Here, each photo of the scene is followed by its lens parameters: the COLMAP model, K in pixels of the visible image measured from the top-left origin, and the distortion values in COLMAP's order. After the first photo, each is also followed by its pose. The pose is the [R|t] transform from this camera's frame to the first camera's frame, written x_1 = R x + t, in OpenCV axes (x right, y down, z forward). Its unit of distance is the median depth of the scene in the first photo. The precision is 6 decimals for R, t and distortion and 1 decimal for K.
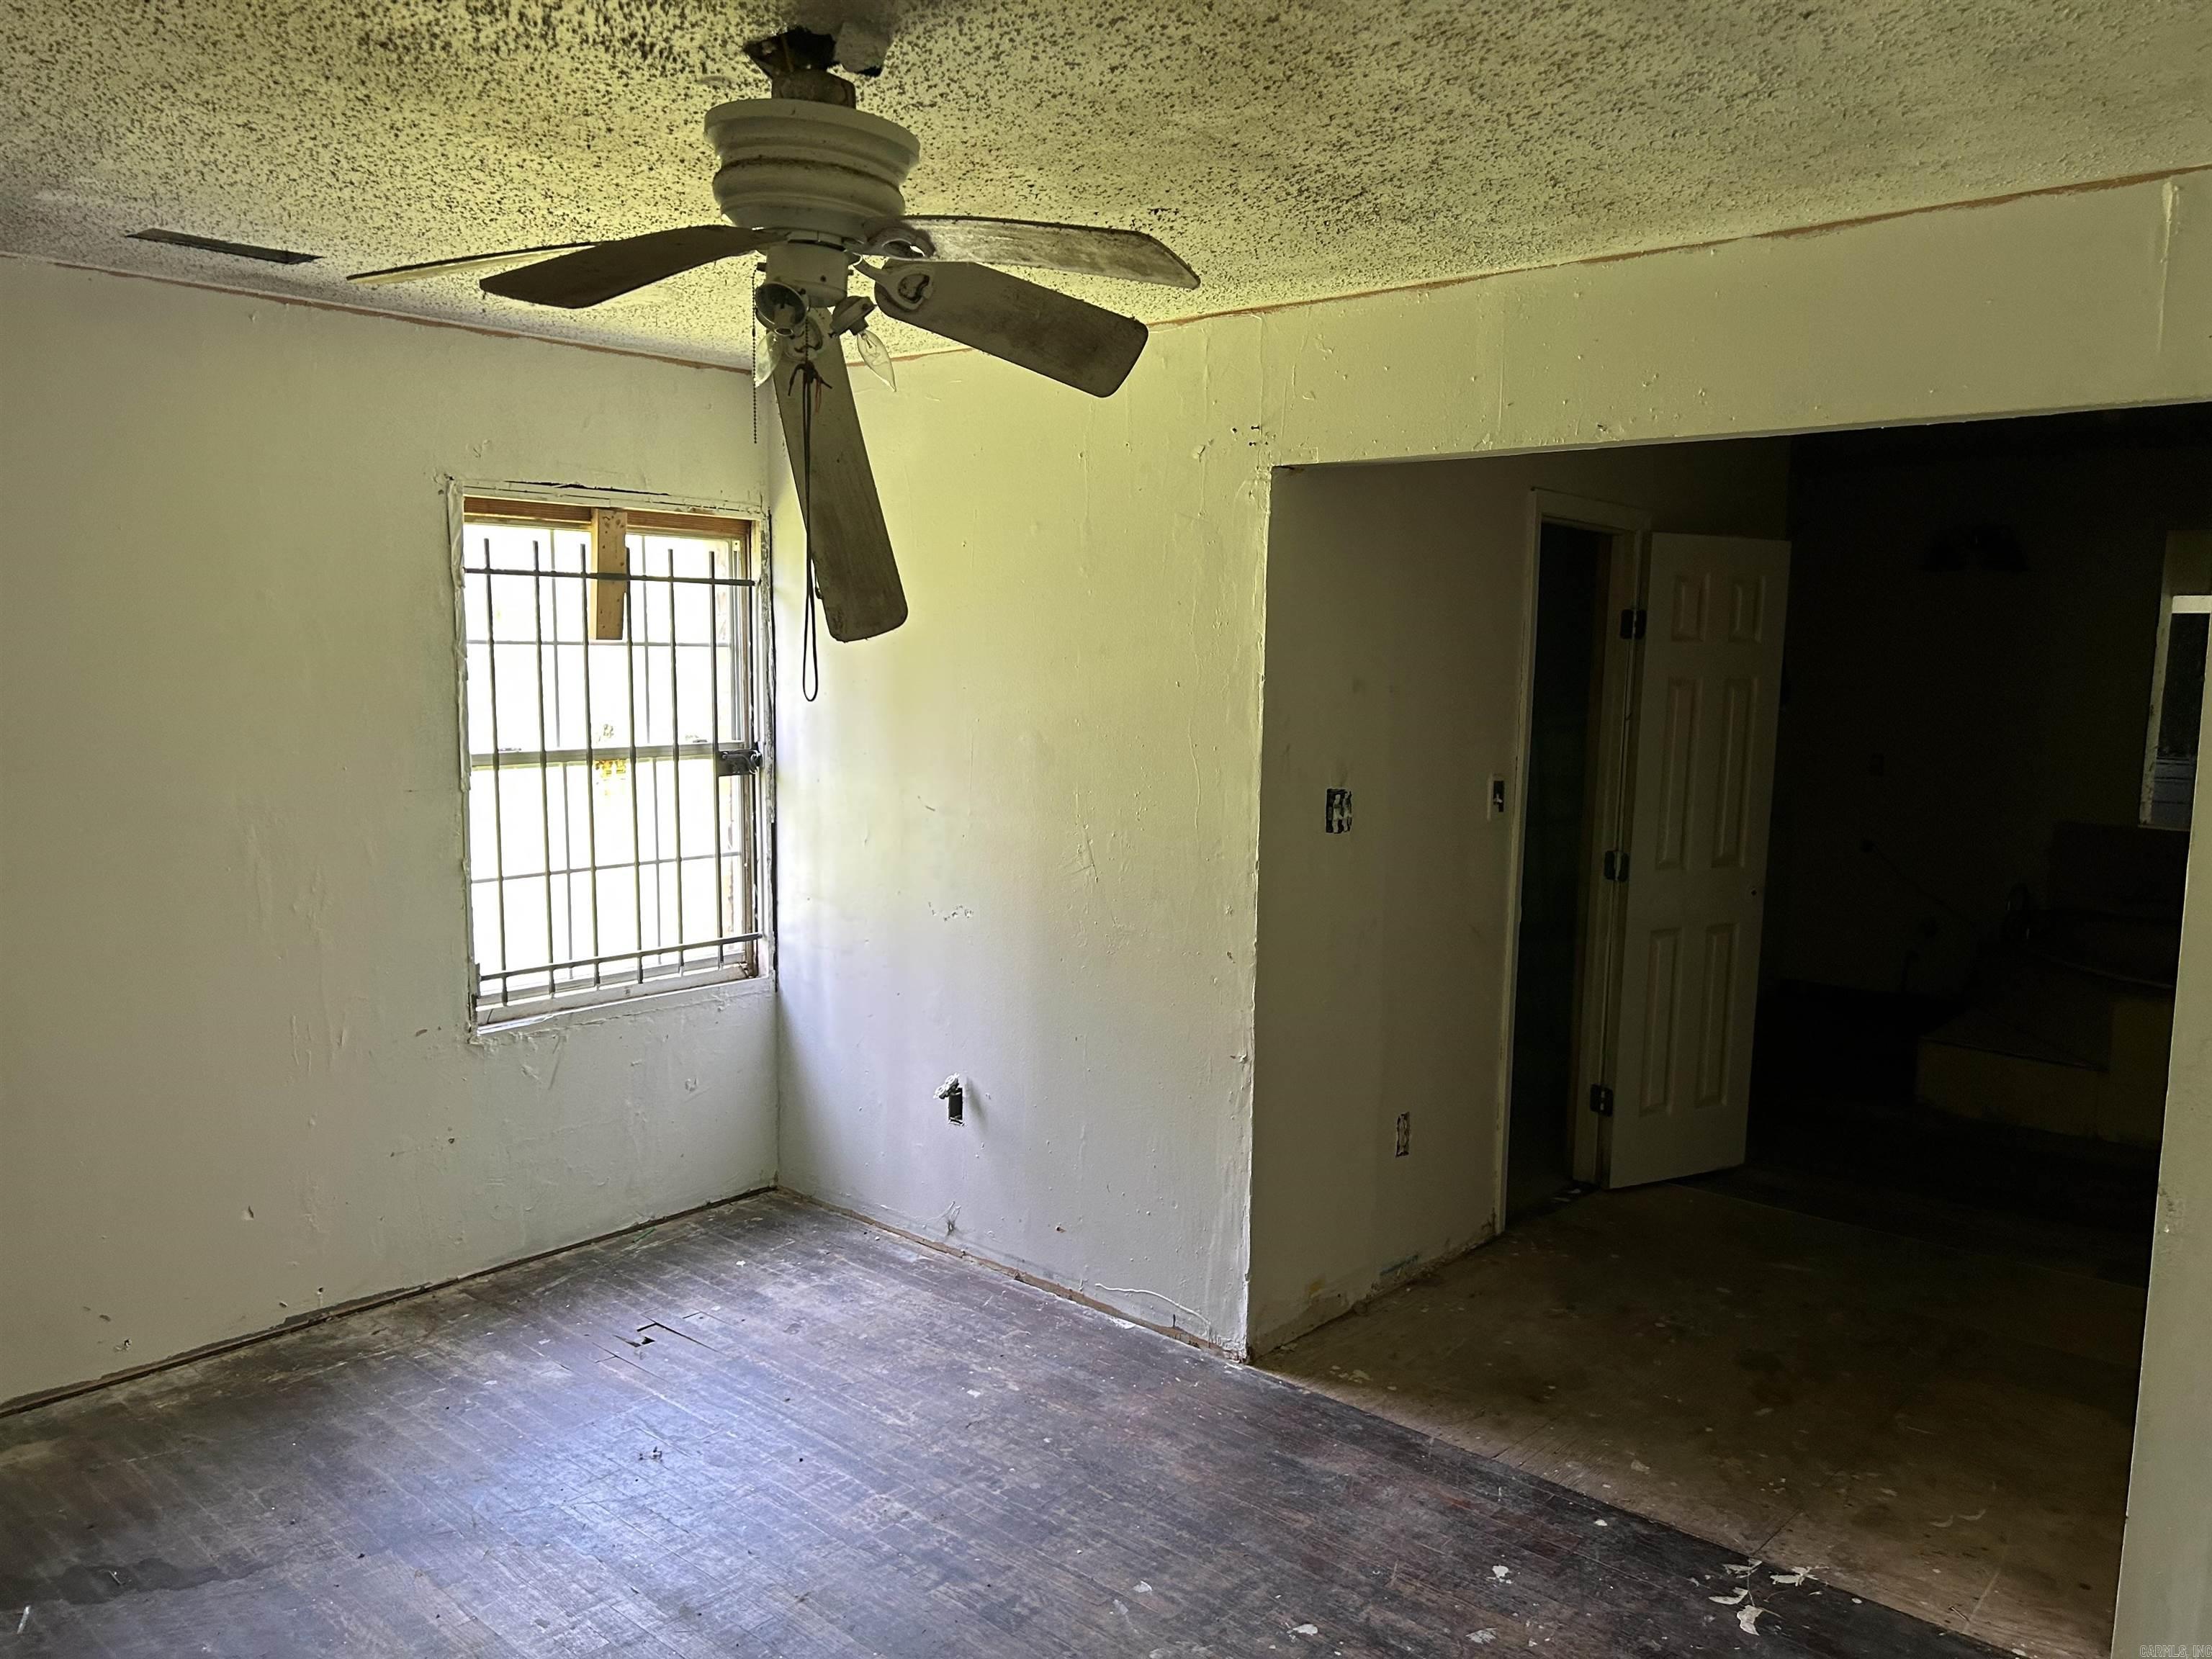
lens RADIAL K [[1662.6, 0, 1106.0], [0, 1662.6, 829.5], [0, 0, 1]] dist [0.019368, -0.006919]
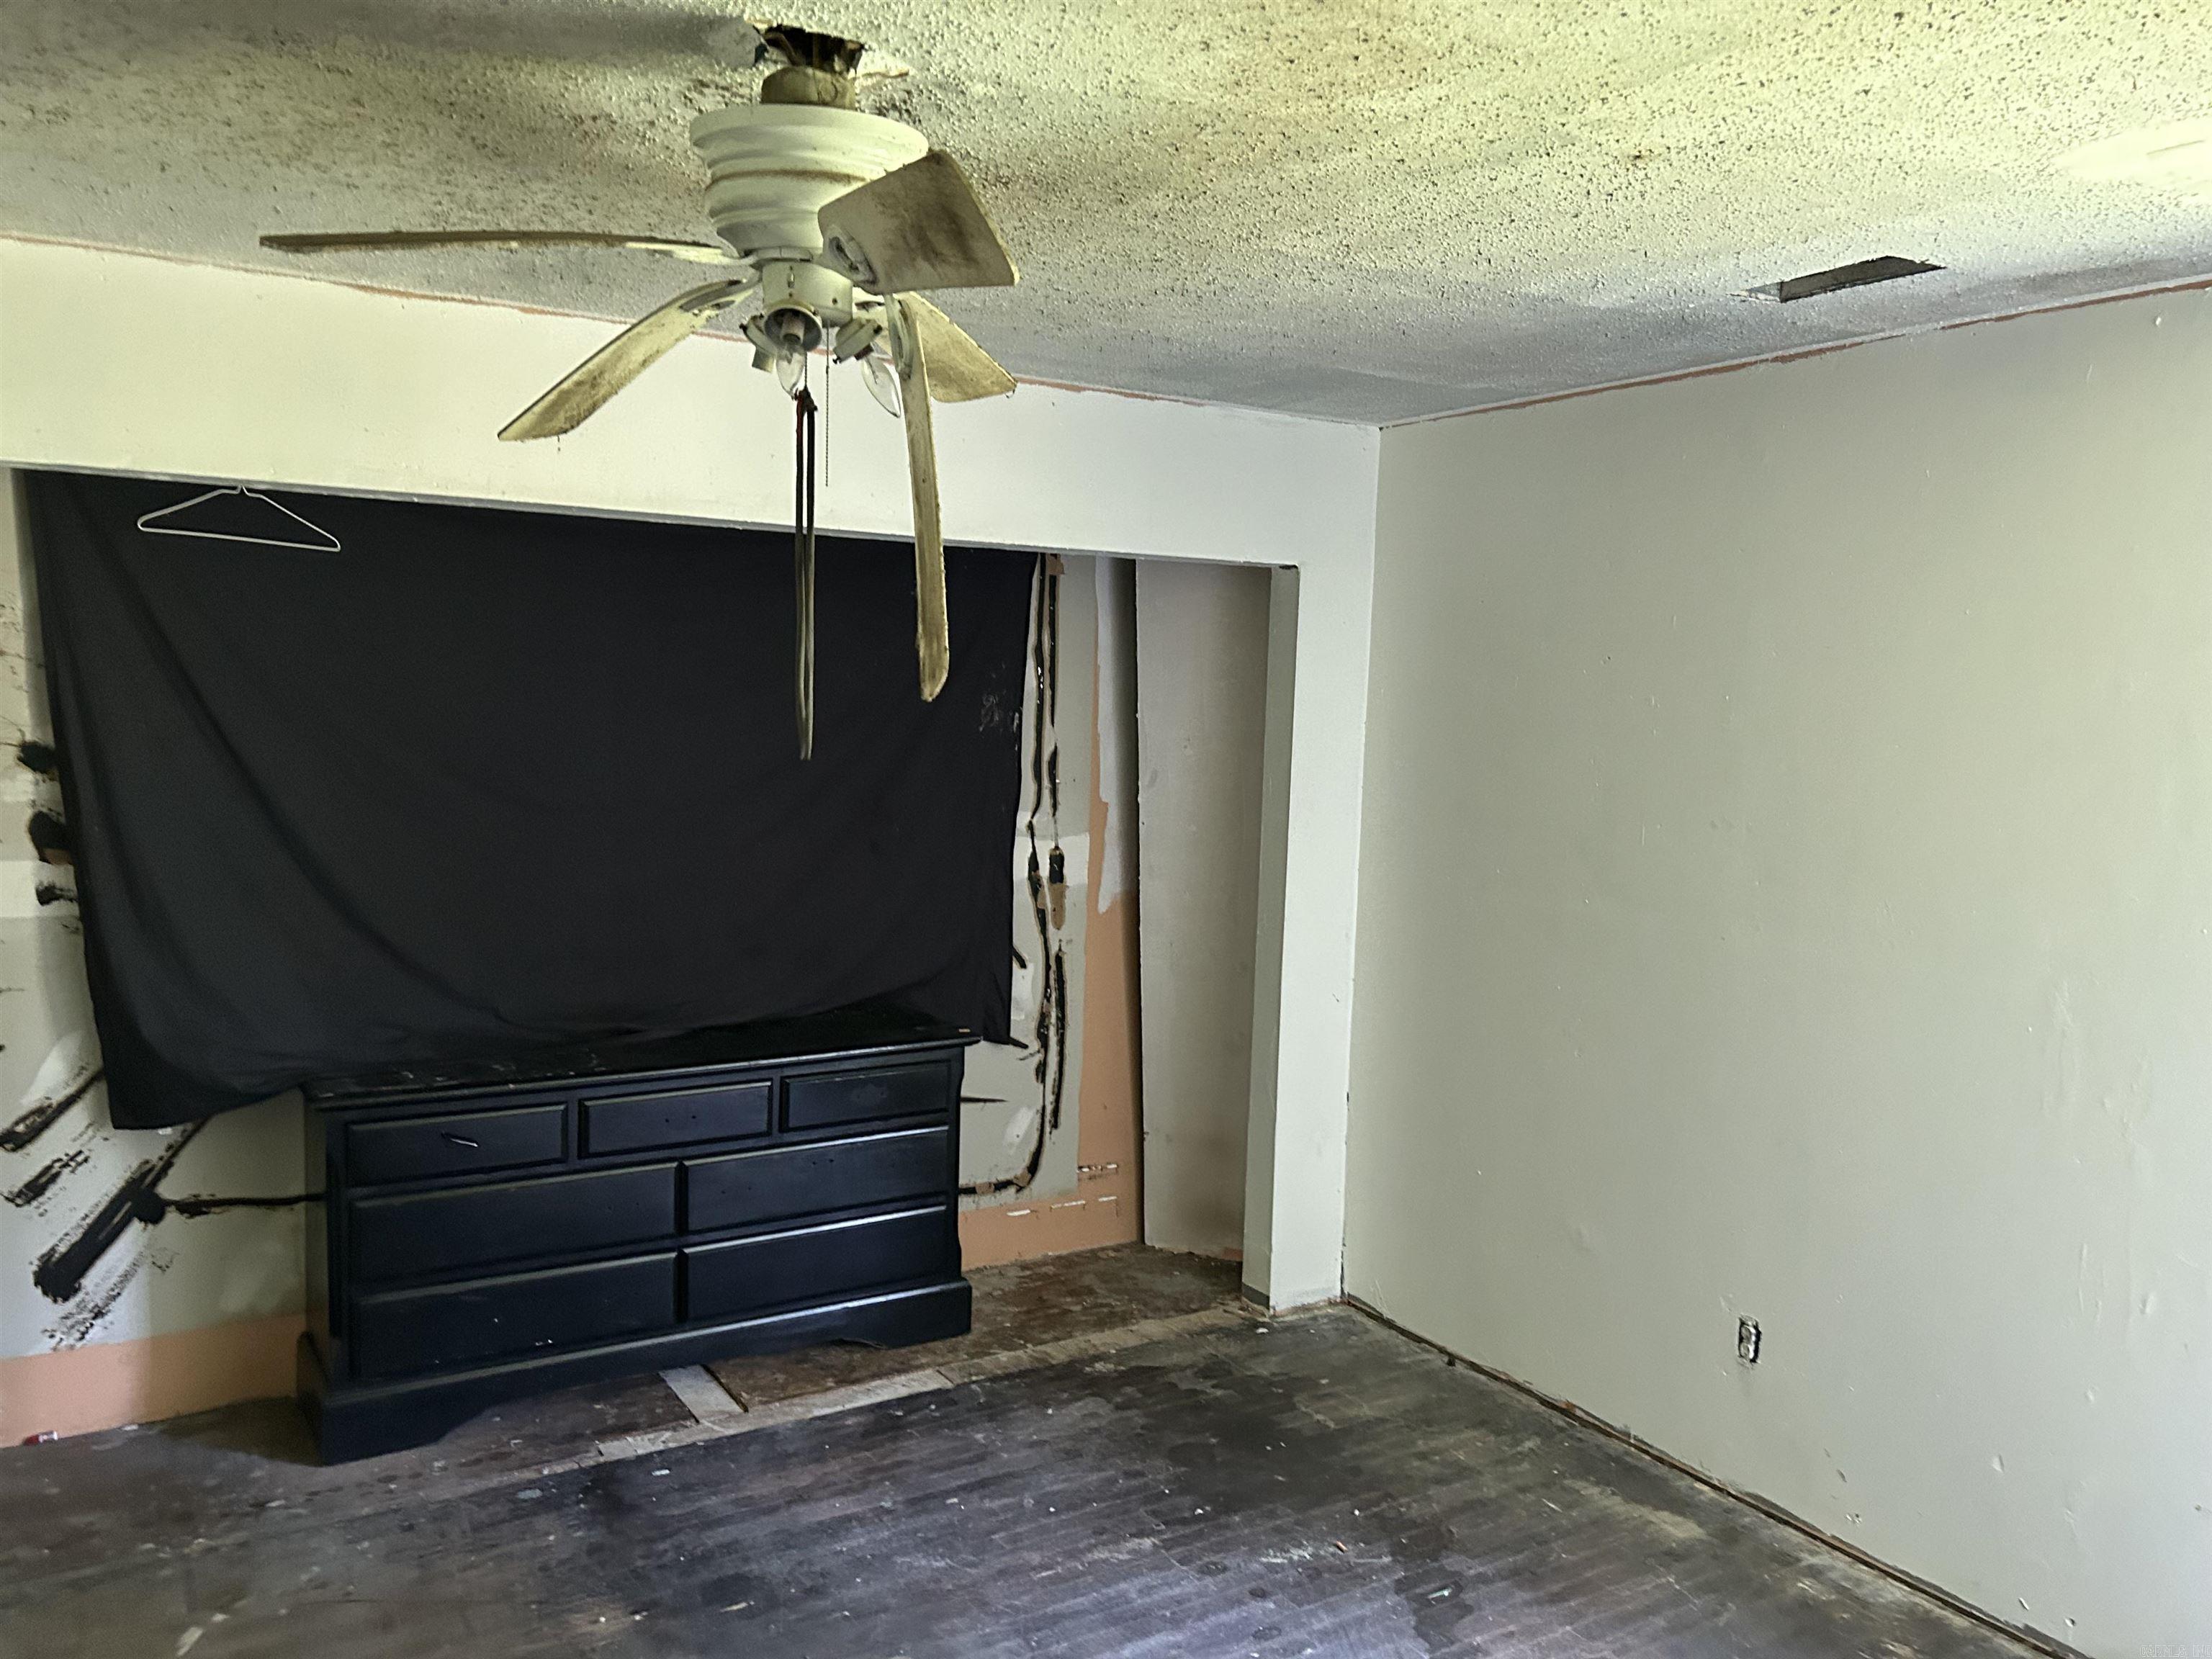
lens RADIAL K [[1662.6, 0, 1106.0], [0, 1662.6, 829.5], [0, 0, 1]] dist [0.019368, -0.006919]
pose [[-0.281239, 0.057259, -0.957928, 0.372712], [-0.145721, 0.984094, 0.101605, -0.090137], [0.948509, 0.168165, -0.268422, 0.810536]]
